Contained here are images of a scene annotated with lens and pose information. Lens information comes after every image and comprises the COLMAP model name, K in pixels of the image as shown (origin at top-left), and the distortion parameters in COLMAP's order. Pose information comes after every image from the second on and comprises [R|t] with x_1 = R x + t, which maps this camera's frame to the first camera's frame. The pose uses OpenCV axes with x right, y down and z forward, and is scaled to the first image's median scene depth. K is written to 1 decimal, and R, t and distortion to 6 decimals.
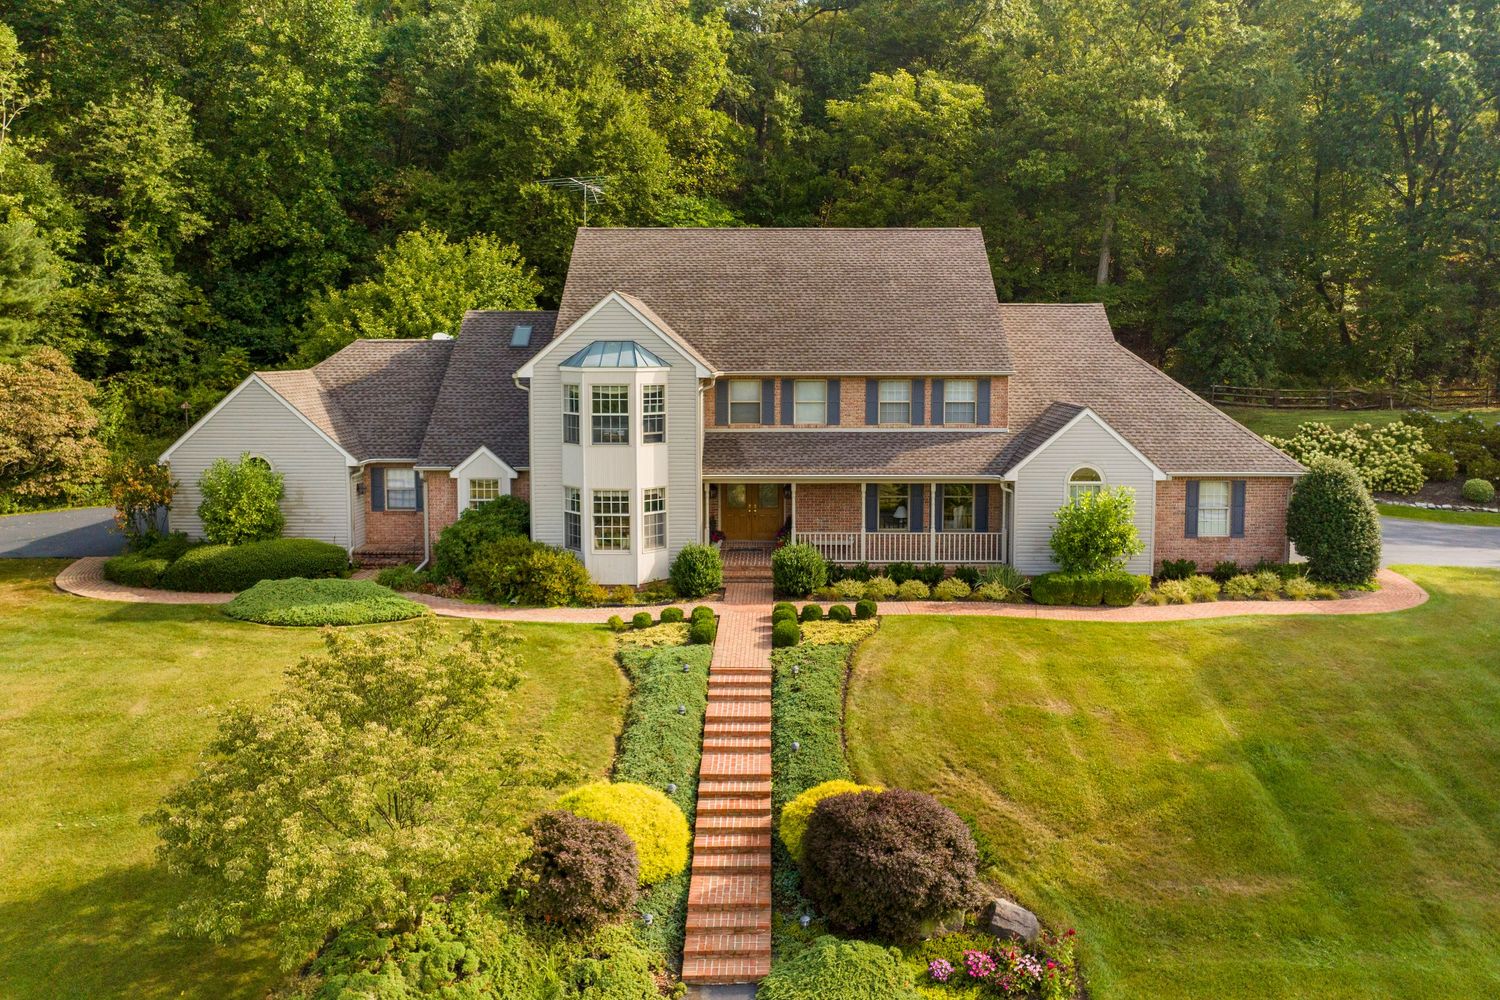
lens RADIAL K [[1101.1, 0, 786.1], [0, 1101.1, 437.0], [0, 0, 1]] dist [-0.034137, -0.005450]
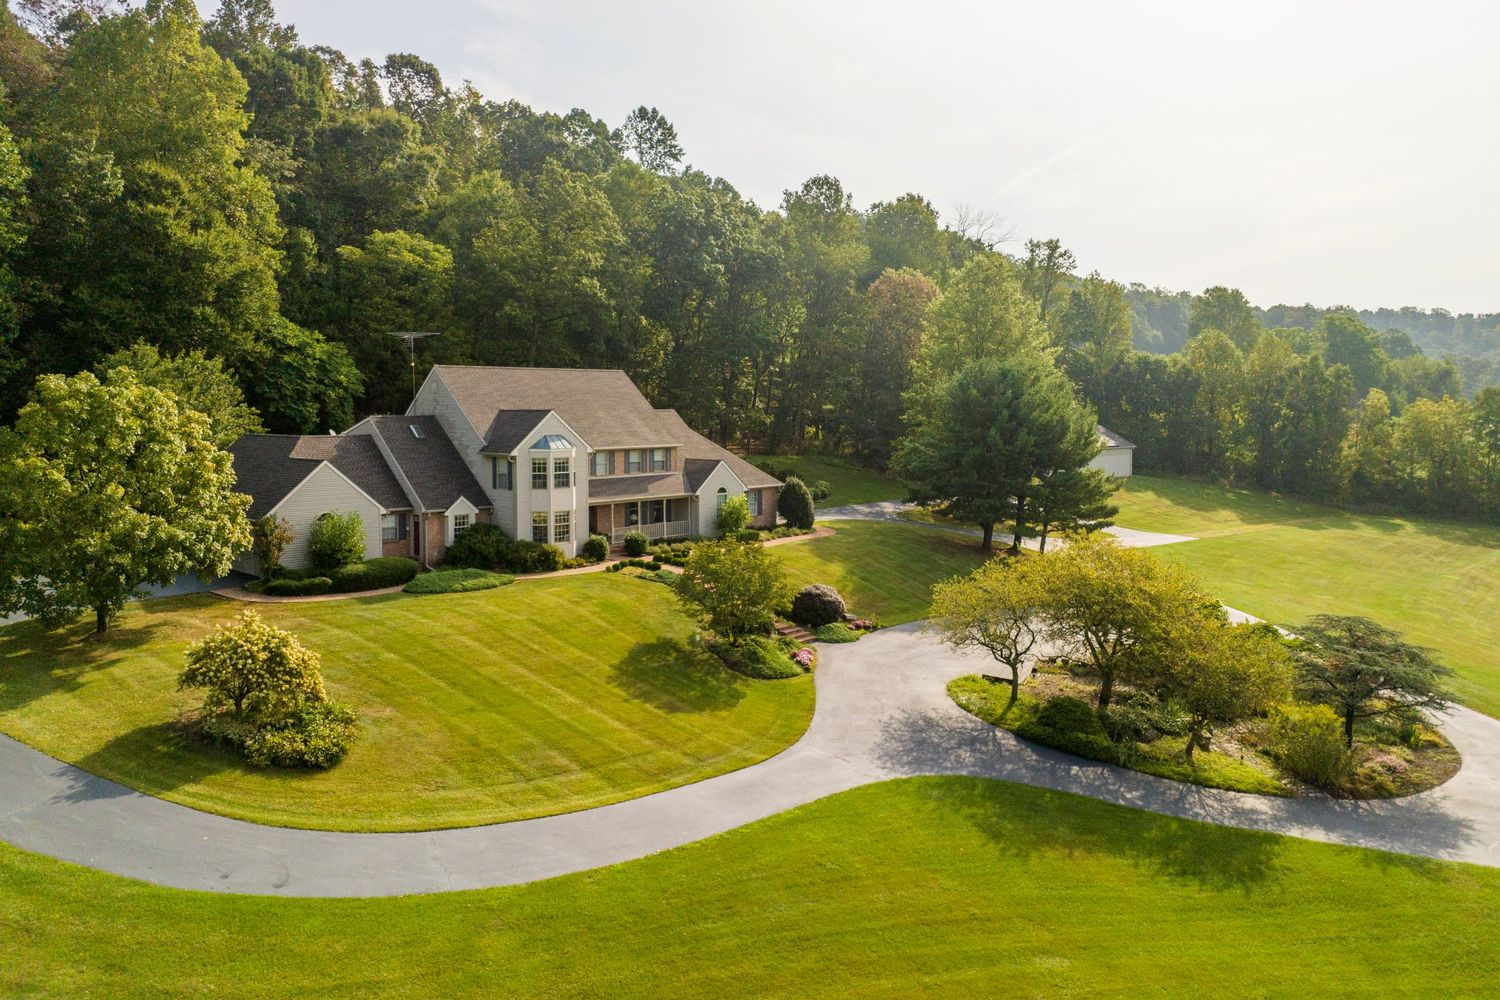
lens RADIAL K [[1054.3, 0, 767.4], [0, 1054.3, 484.8], [0, 0, 1]] dist [-0.038885, 0.000115]
pose [[0.684973, -0.055470, 0.726454, -1.142405], [0.064337, 0.997807, 0.015526, -0.004088], [-0.725722, 0.036102, 0.687040, -0.502045]]
